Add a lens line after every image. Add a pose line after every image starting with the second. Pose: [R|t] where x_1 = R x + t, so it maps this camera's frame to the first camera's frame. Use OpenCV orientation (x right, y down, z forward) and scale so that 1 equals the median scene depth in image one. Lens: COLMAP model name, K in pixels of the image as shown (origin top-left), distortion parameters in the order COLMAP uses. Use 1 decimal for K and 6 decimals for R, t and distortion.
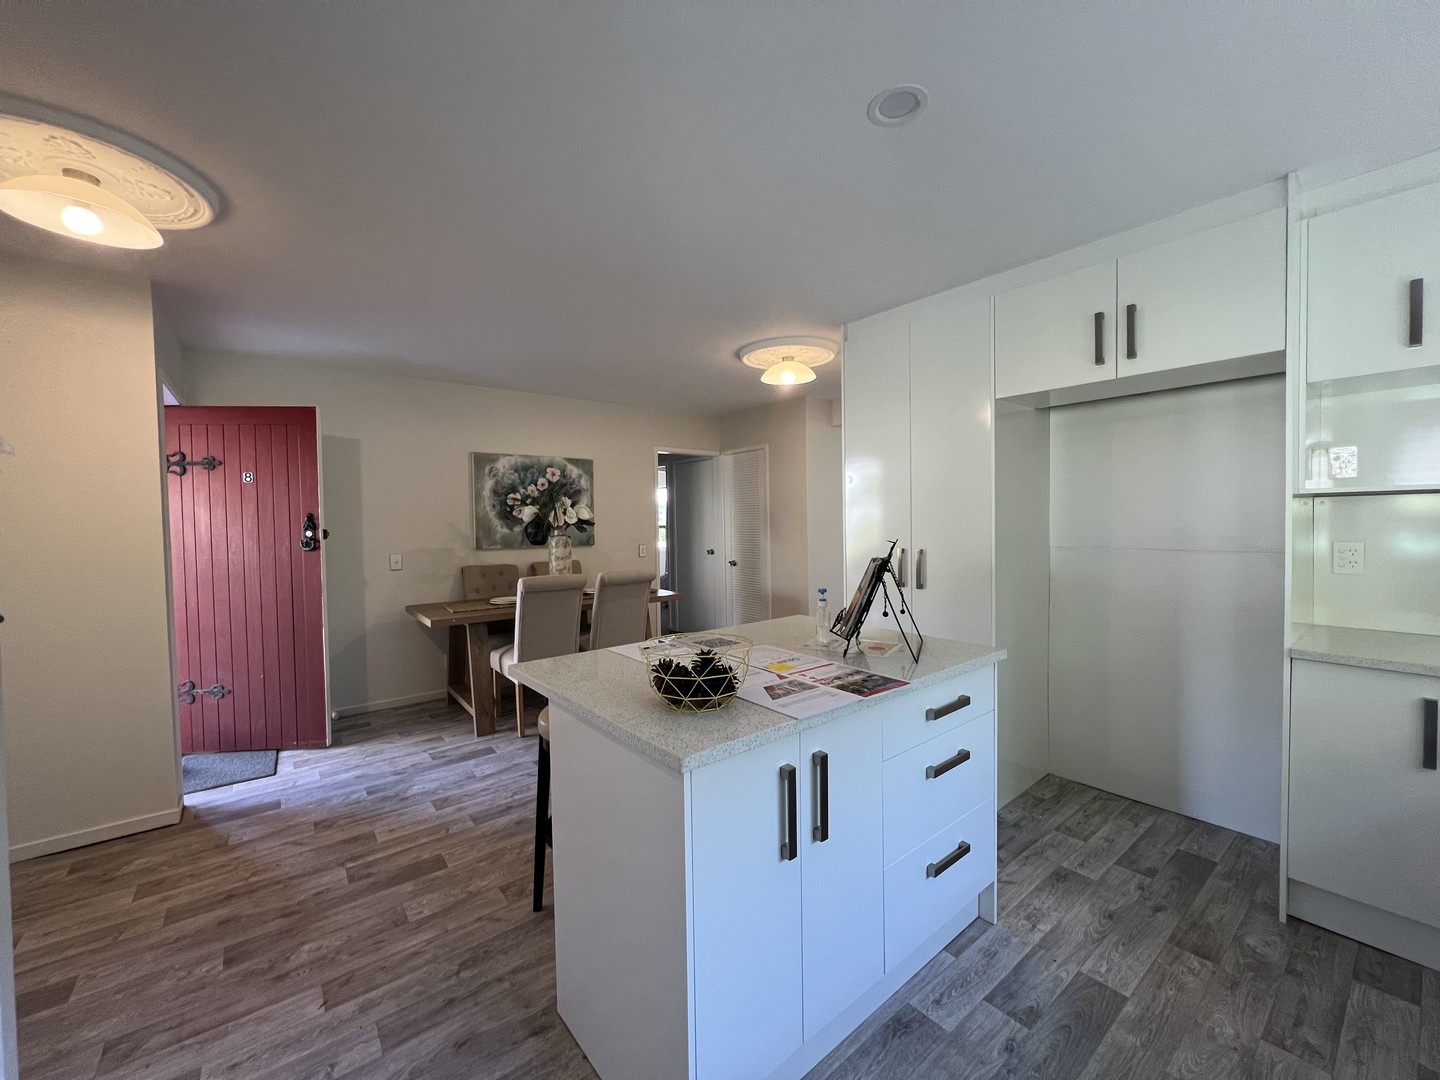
lens RADIAL K [[575.4, 0, 723.2], [0, 575.4, 533.4], [0, 0, 1]] dist [-0.002740, -0.000948]
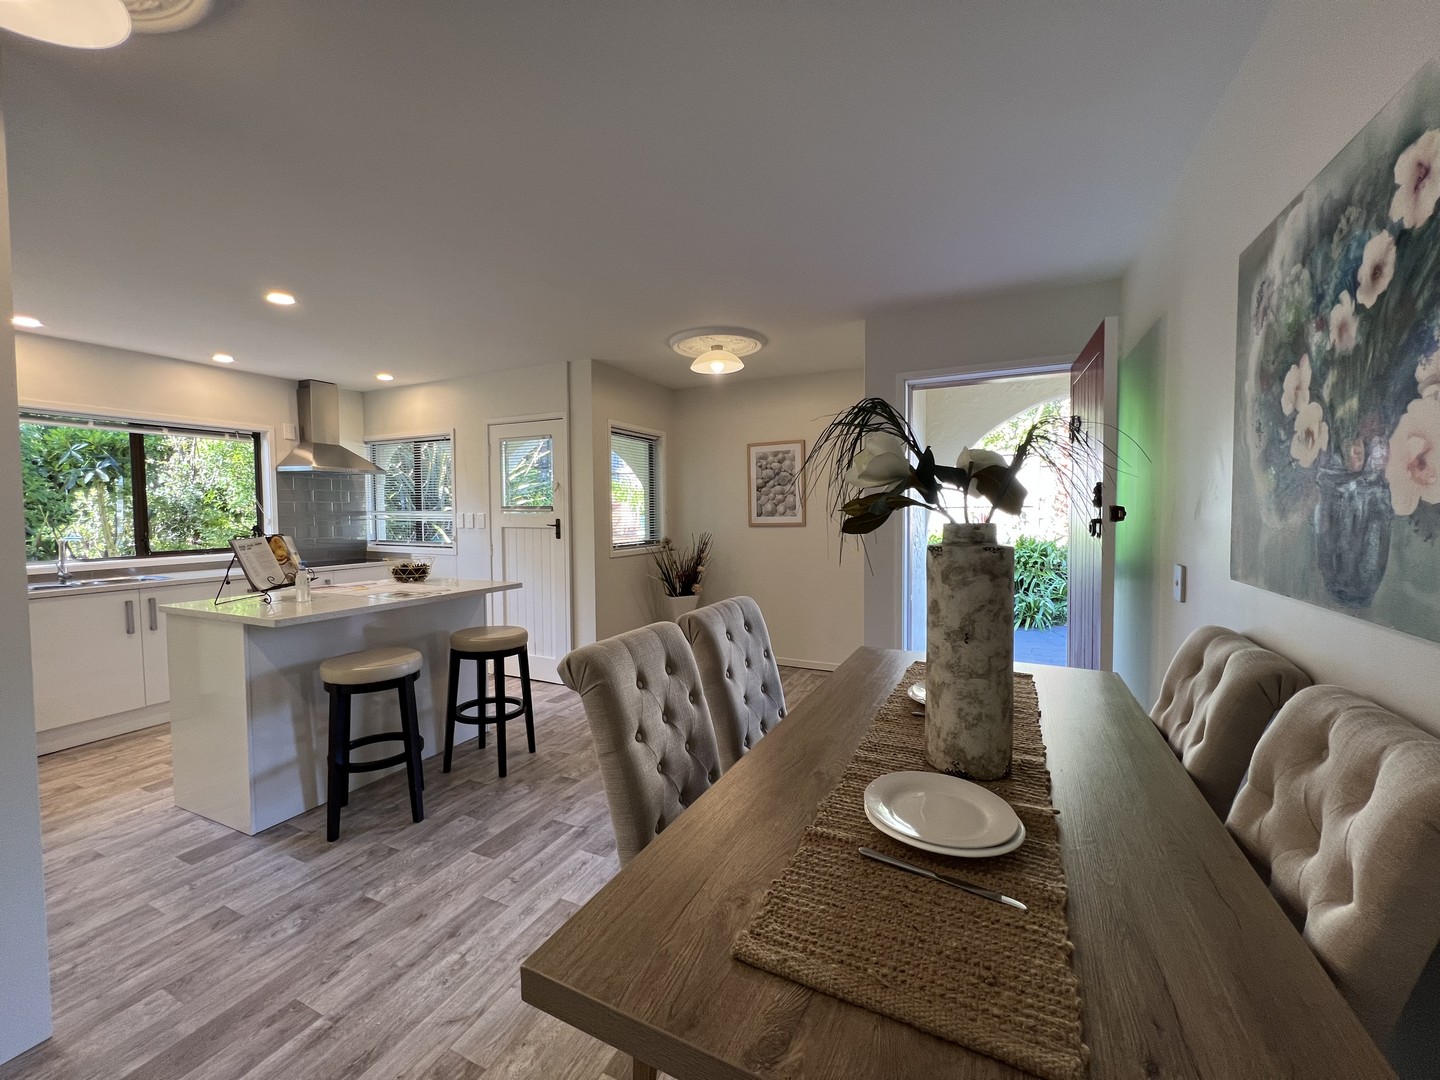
lens RADIAL K [[575.4, 0, 716.5], [0, 575.4, 543.6], [0, 0, 1]] dist [-0.002740, -0.000948]
pose [[-0.897321, 0.050573, -0.438473, -0.813388], [0.012294, 0.995893, 0.089705, -0.018472], [0.441208, 0.075103, -0.894257, 1.775071]]
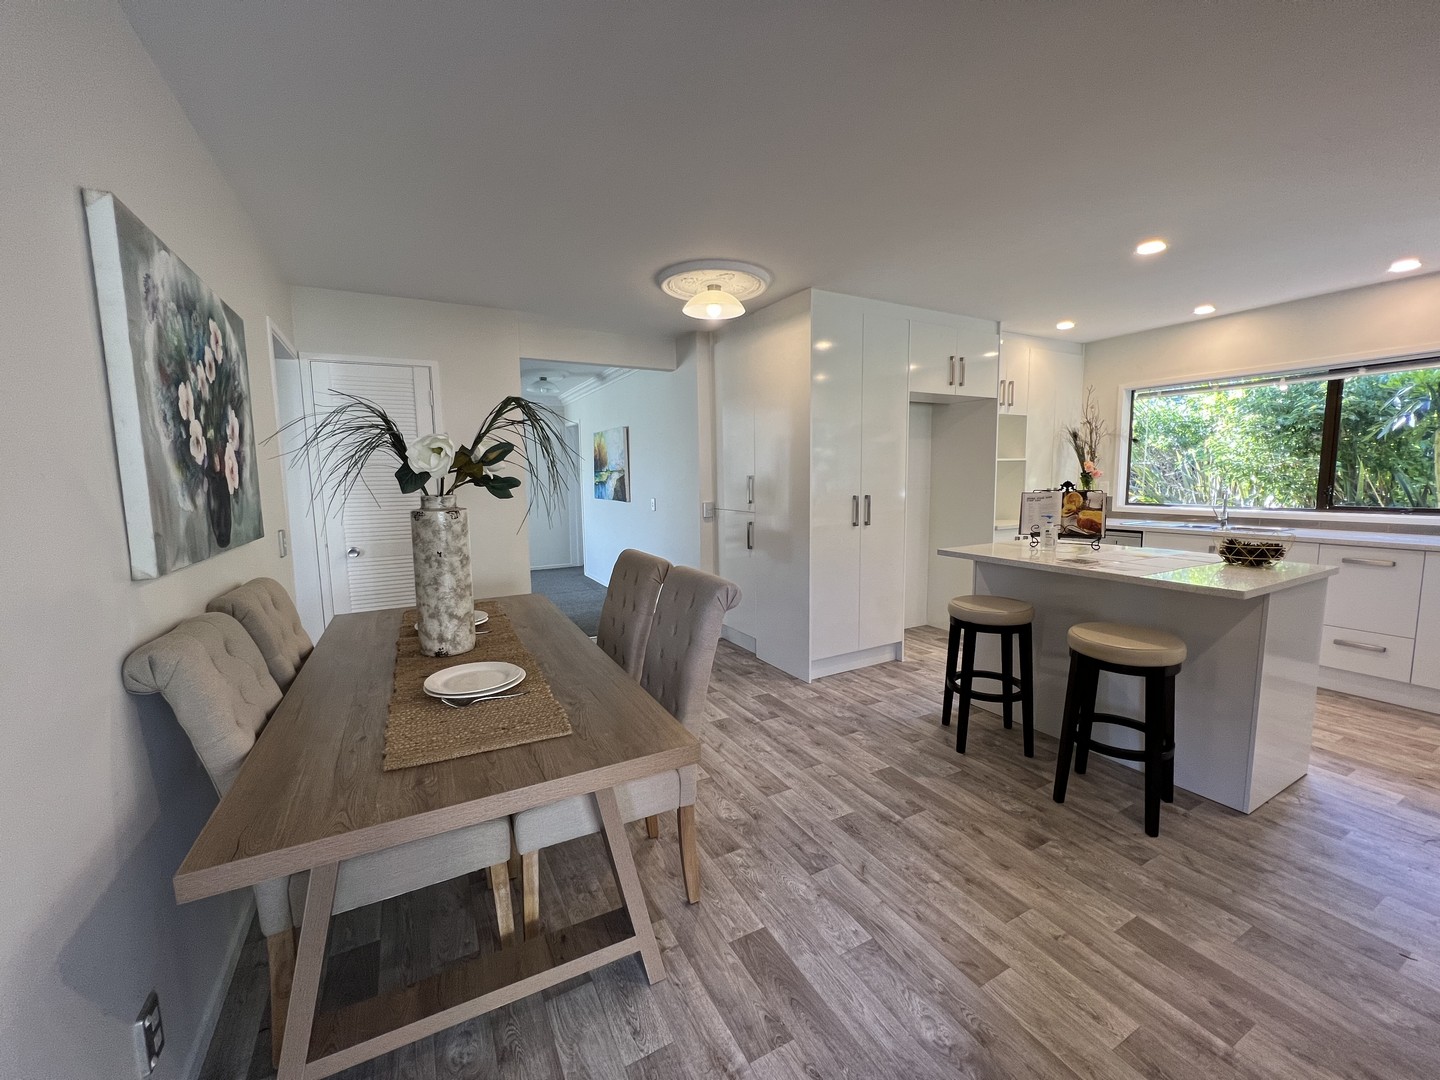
lens RADIAL K [[575.4, 0, 711.9], [0, 575.4, 537.3], [0, 0, 1]] dist [-0.002740, -0.000948]
pose [[0.186274, -0.090745, 0.978298, -1.290803], [0.042143, 0.995547, 0.084321, -0.003249], [-0.981594, 0.025521, 0.189269, 1.409533]]
